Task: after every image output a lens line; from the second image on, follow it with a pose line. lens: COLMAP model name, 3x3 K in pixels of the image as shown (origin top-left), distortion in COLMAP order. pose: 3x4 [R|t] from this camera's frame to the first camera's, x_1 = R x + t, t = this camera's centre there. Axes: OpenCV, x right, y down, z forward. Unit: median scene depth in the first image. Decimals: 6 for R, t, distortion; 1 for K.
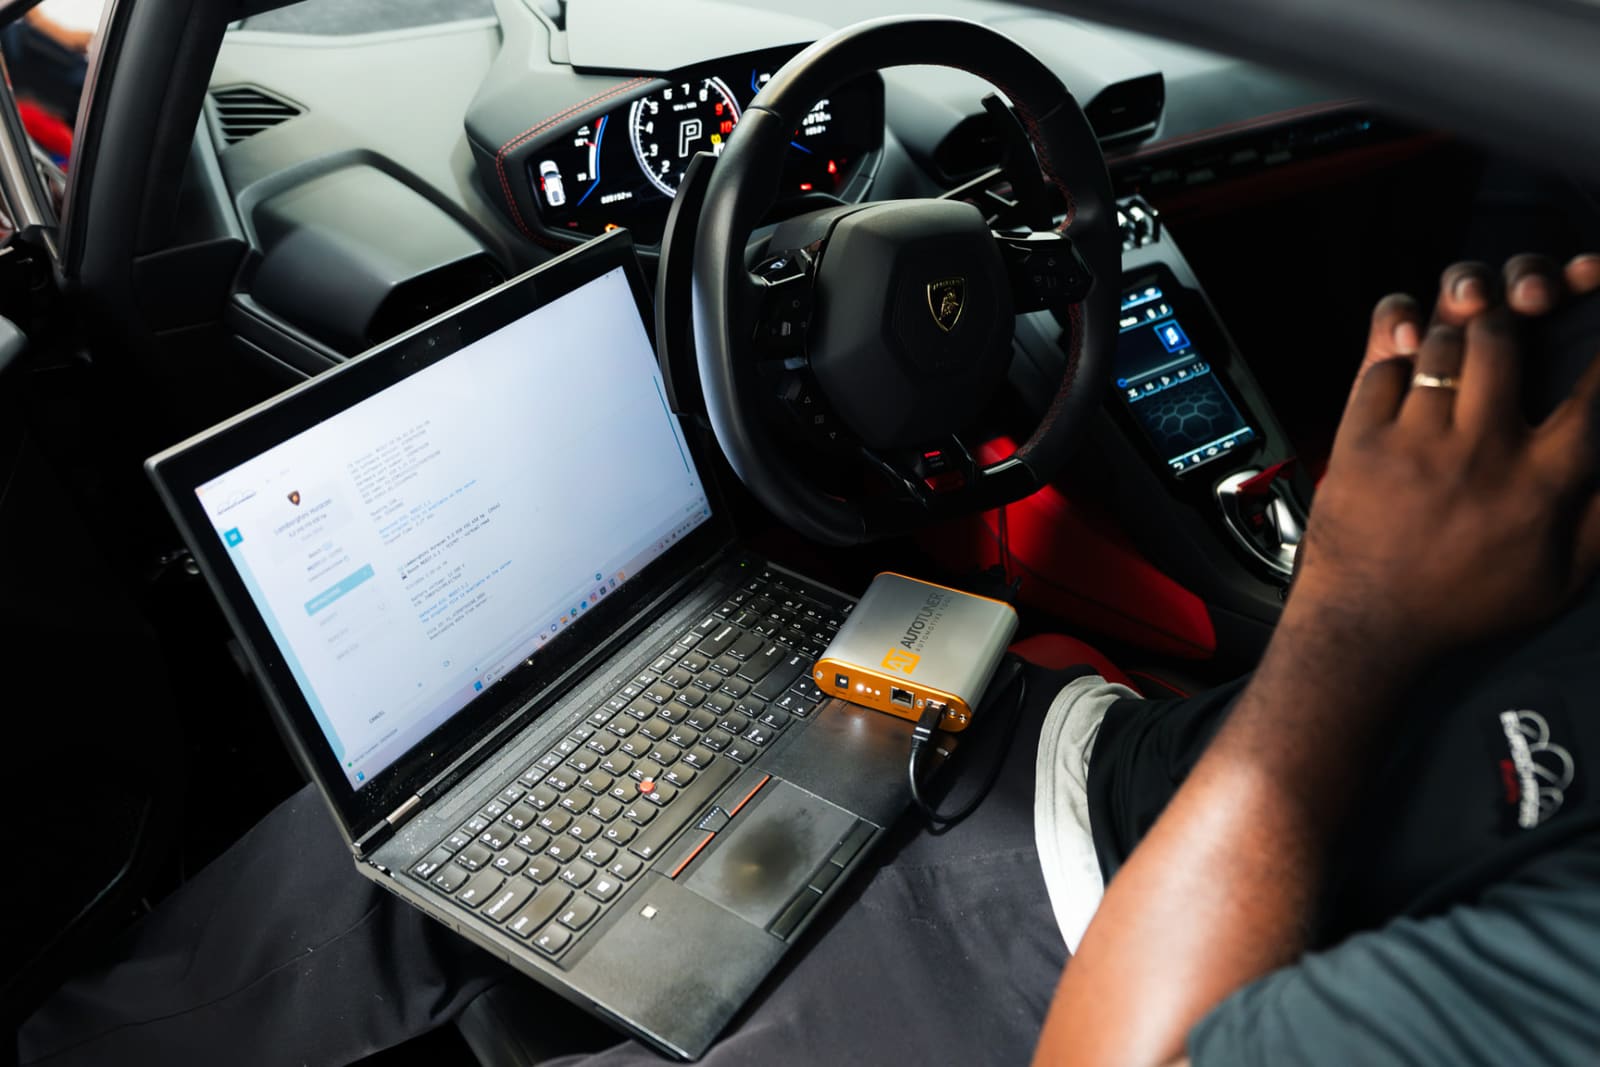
lens RADIAL K [[1741.4, 0, 800.0], [0, 1741.4, 533.5], [0, 0, 1]] dist [0.073602, -0.019693]
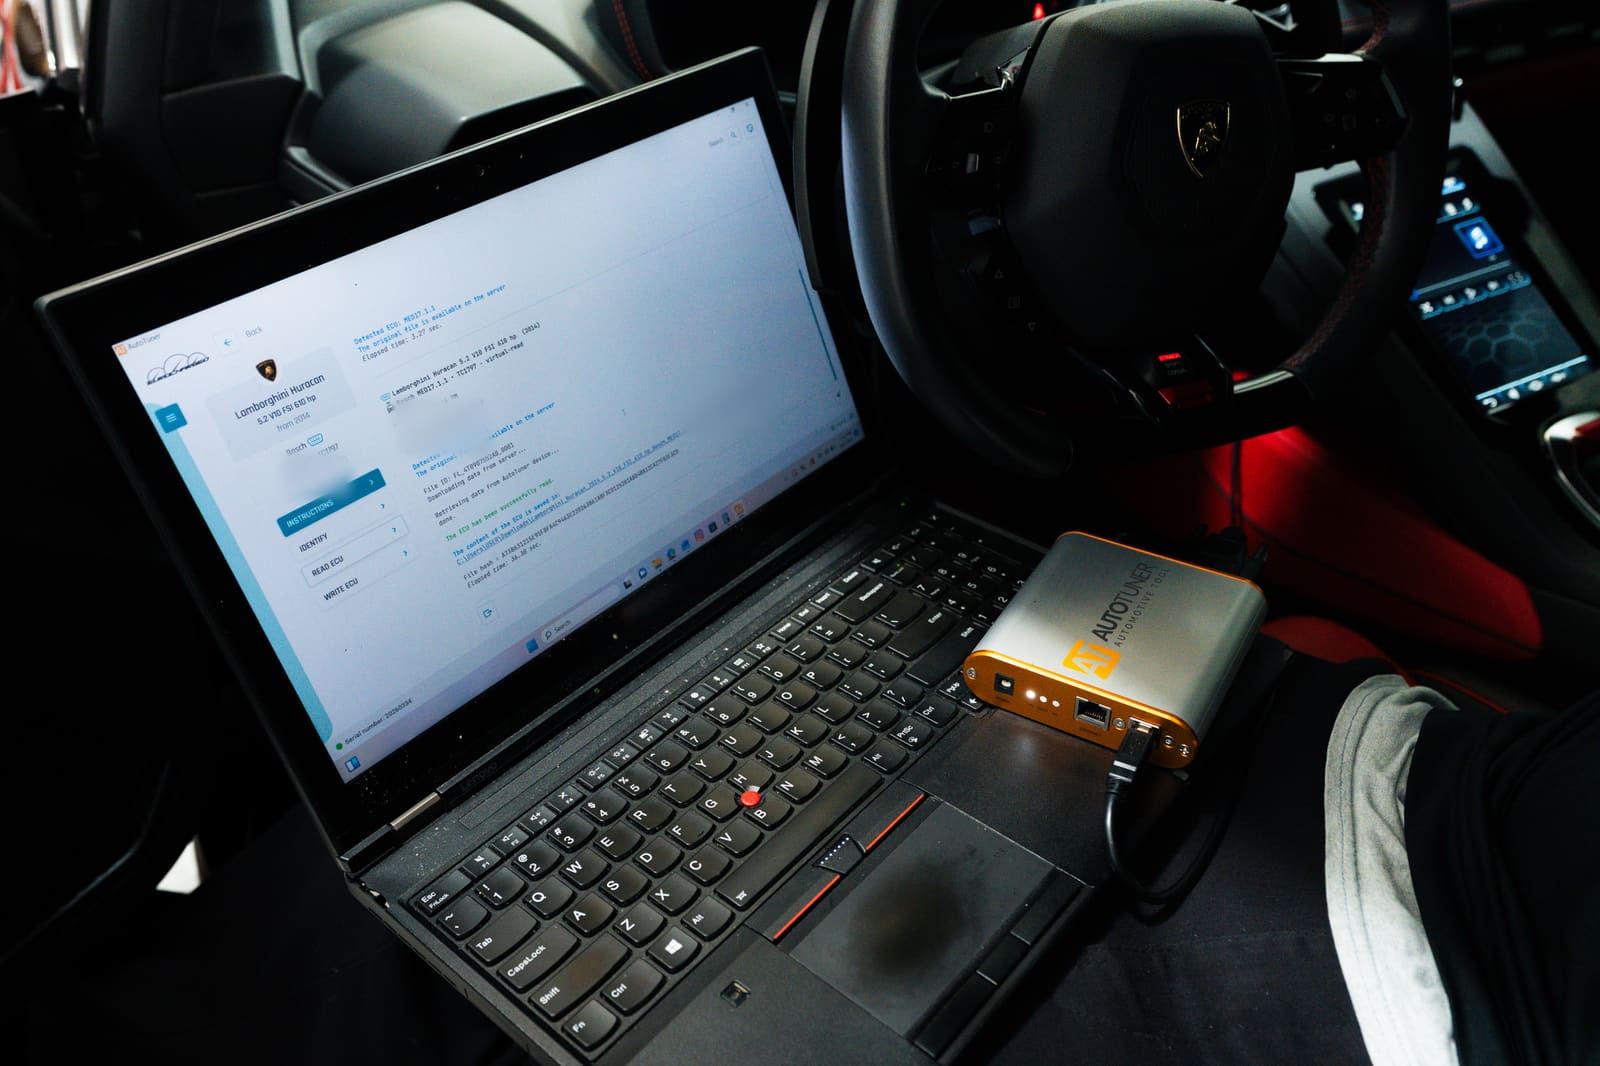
lens RADIAL K [[1263.6, 0, 800.0], [0, 1263.6, 533.0], [0, 0, 1]] dist [0.051818, -0.007640]
pose [[0.989242, 0.033703, -0.142354, 0.001807], [-0.035571, 0.999311, -0.010597, 0.041120], [0.141899, 0.015546, 0.989759, 0.483987]]
